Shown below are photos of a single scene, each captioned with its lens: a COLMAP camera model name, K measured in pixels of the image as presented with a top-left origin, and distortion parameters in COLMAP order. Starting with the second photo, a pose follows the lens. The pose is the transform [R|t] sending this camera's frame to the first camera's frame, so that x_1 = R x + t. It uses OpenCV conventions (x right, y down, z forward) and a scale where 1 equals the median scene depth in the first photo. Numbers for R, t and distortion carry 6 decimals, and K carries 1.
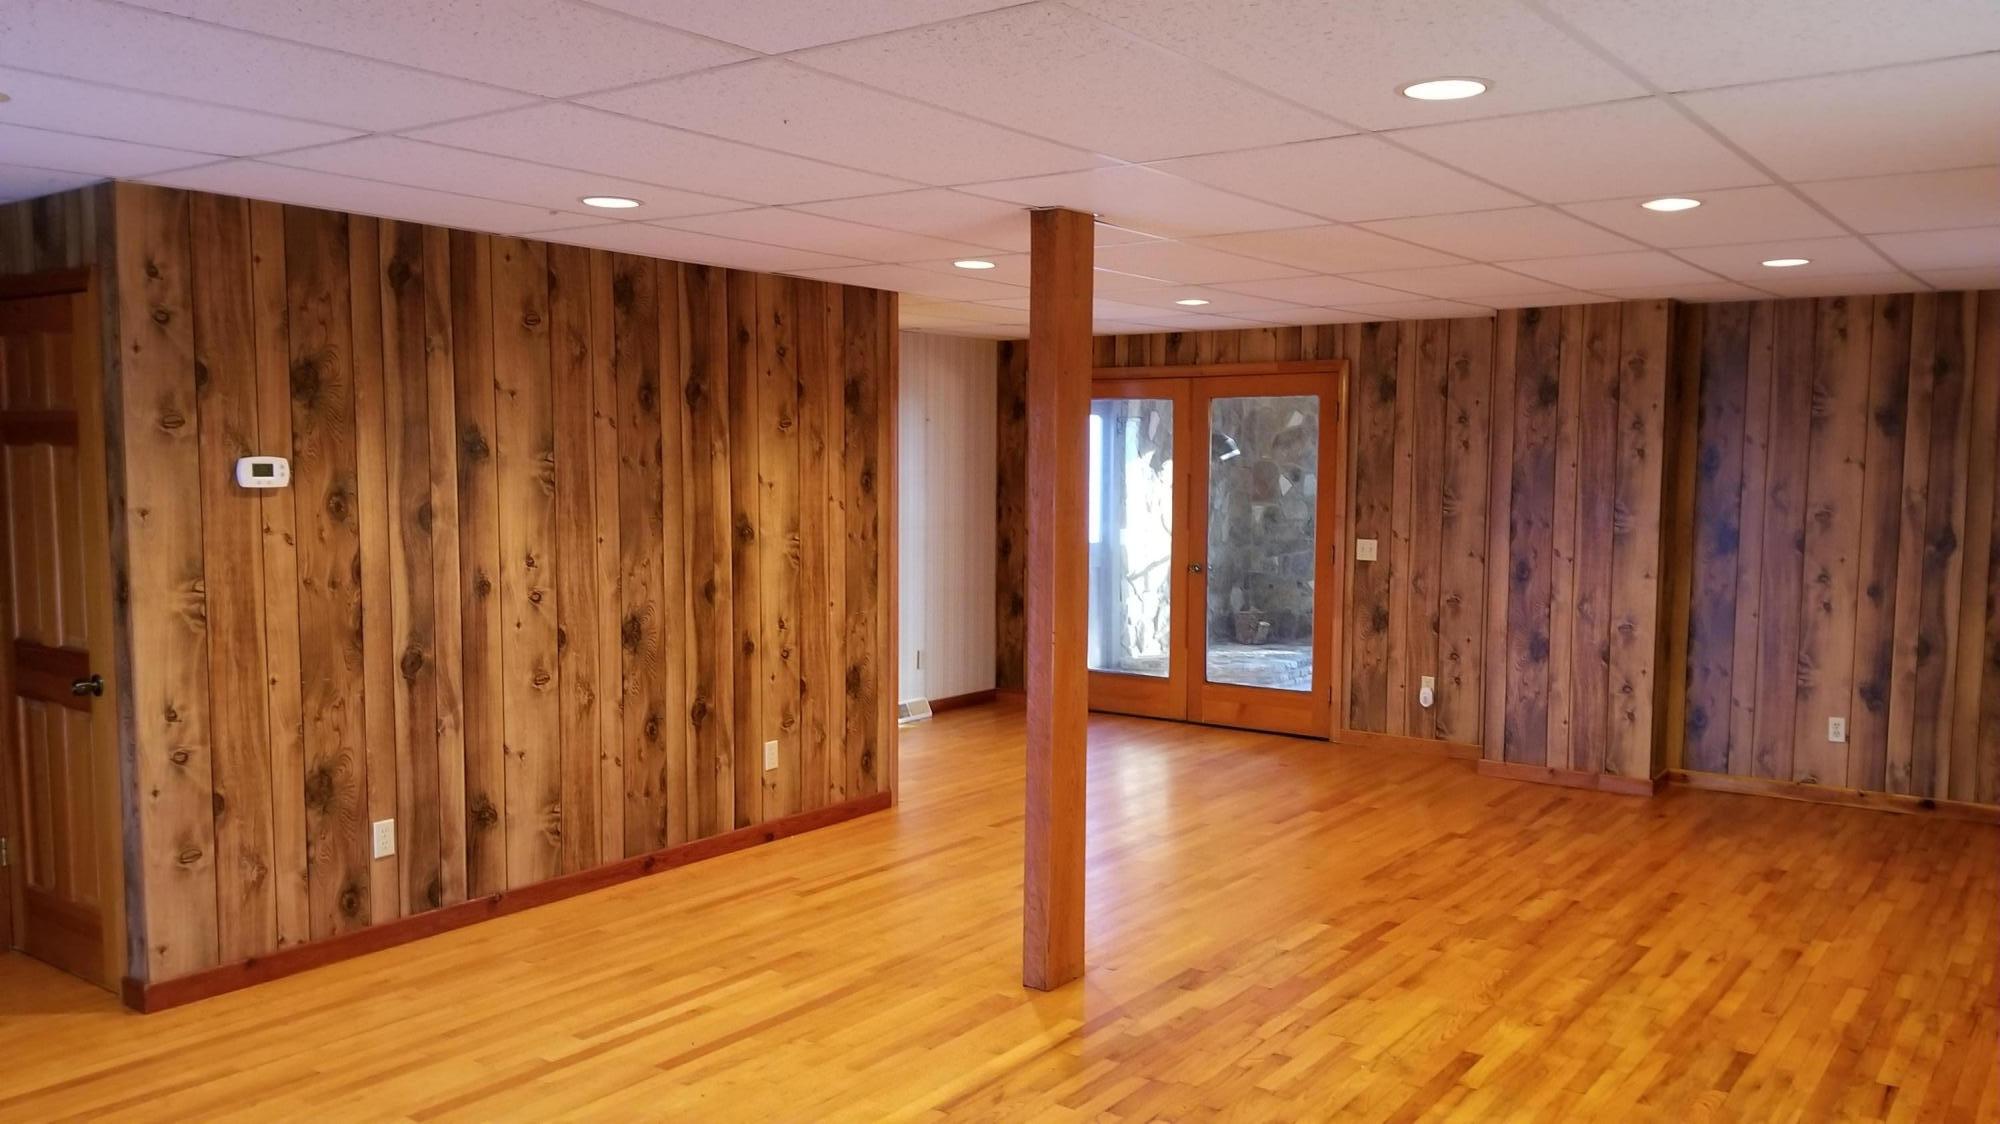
lens RADIAL K [[1540.6, 0, 1013.8], [0, 1540.6, 573.8], [0, 0, 1]] dist [0.051983, -0.049635]
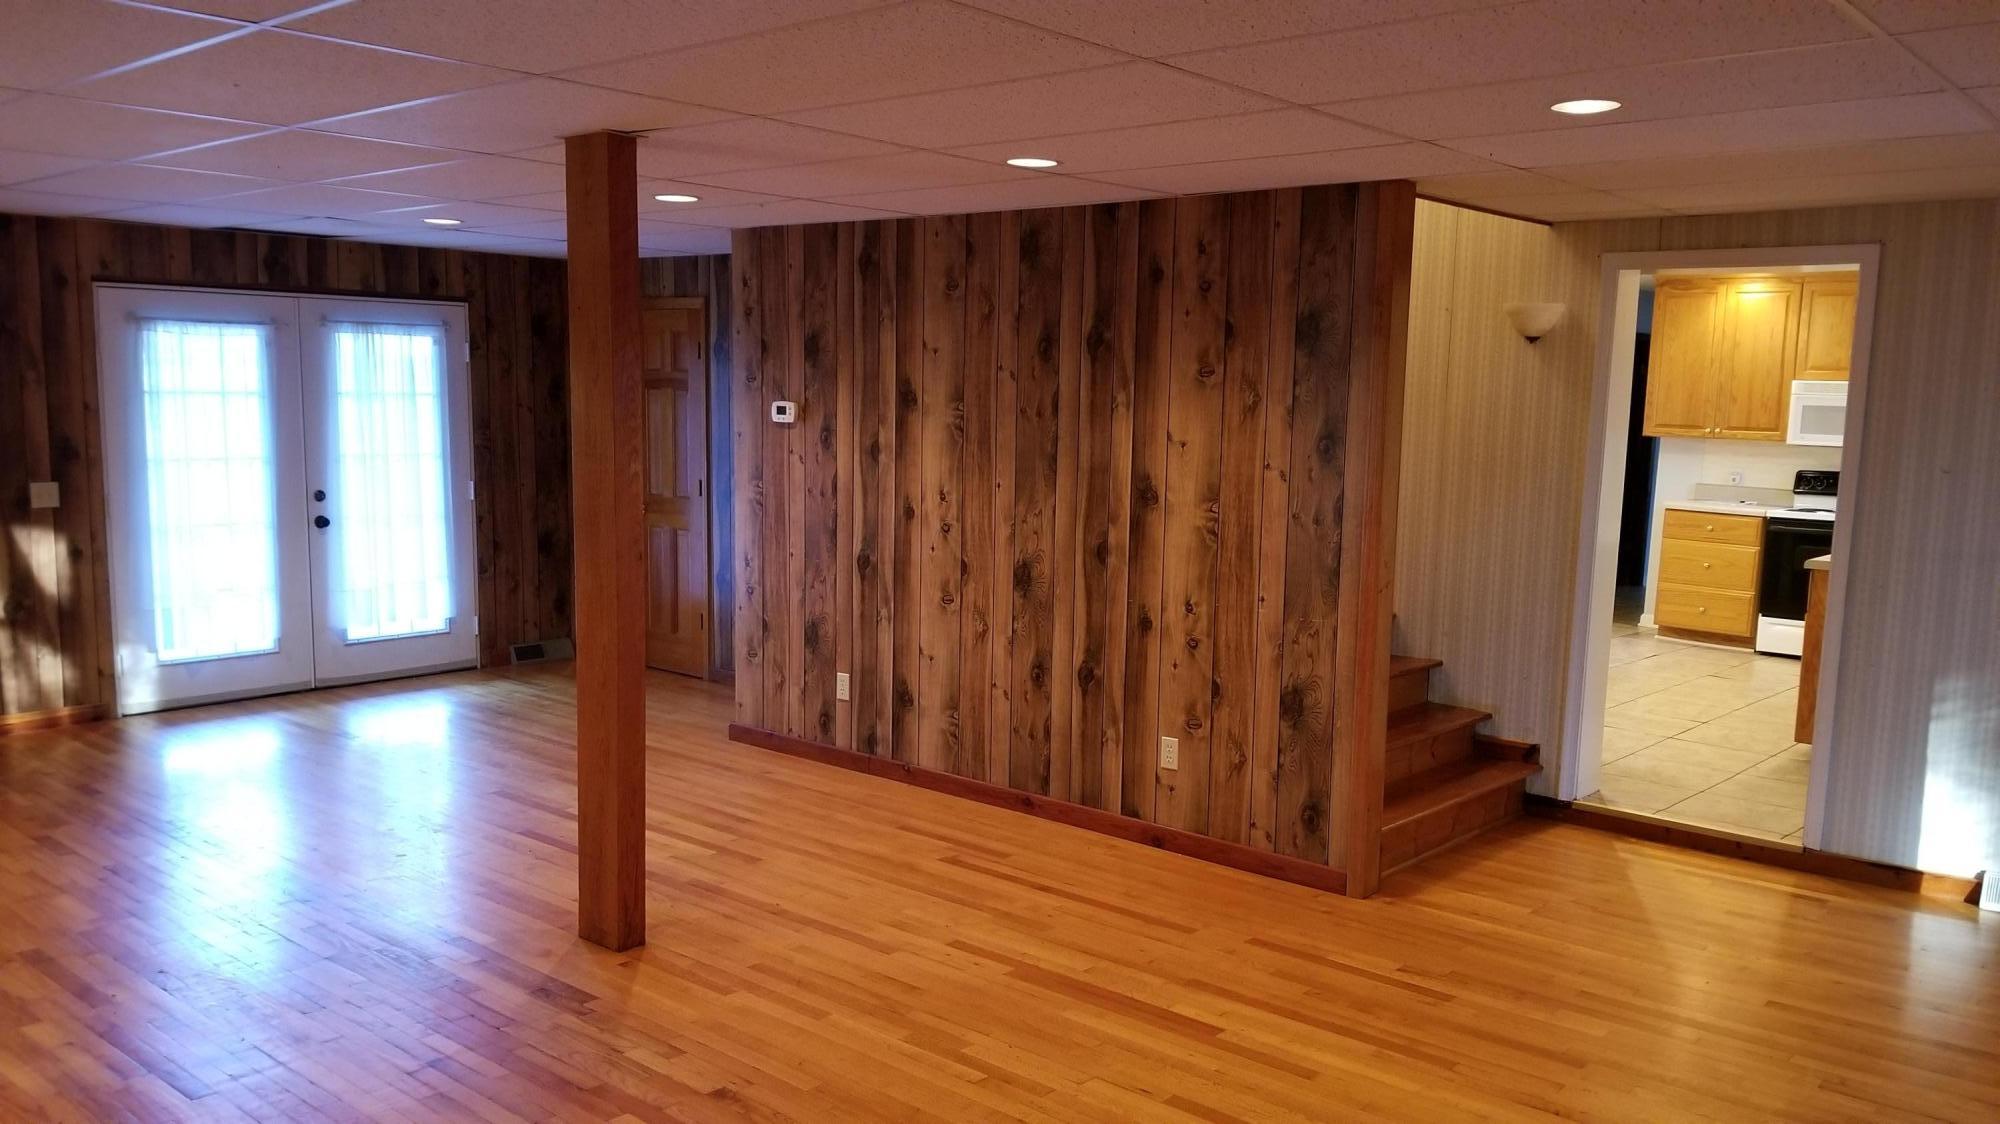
lens RADIAL K [[1540.6, 0, 1010.2], [0, 1540.6, 561.9], [0, 0, 1]] dist [0.051983, -0.049635]
pose [[-0.072495, 0.122291, -0.989843, 0.762334], [-0.082118, 0.988353, 0.128121, -0.102219], [0.993982, 0.090572, -0.061608, 1.034772]]
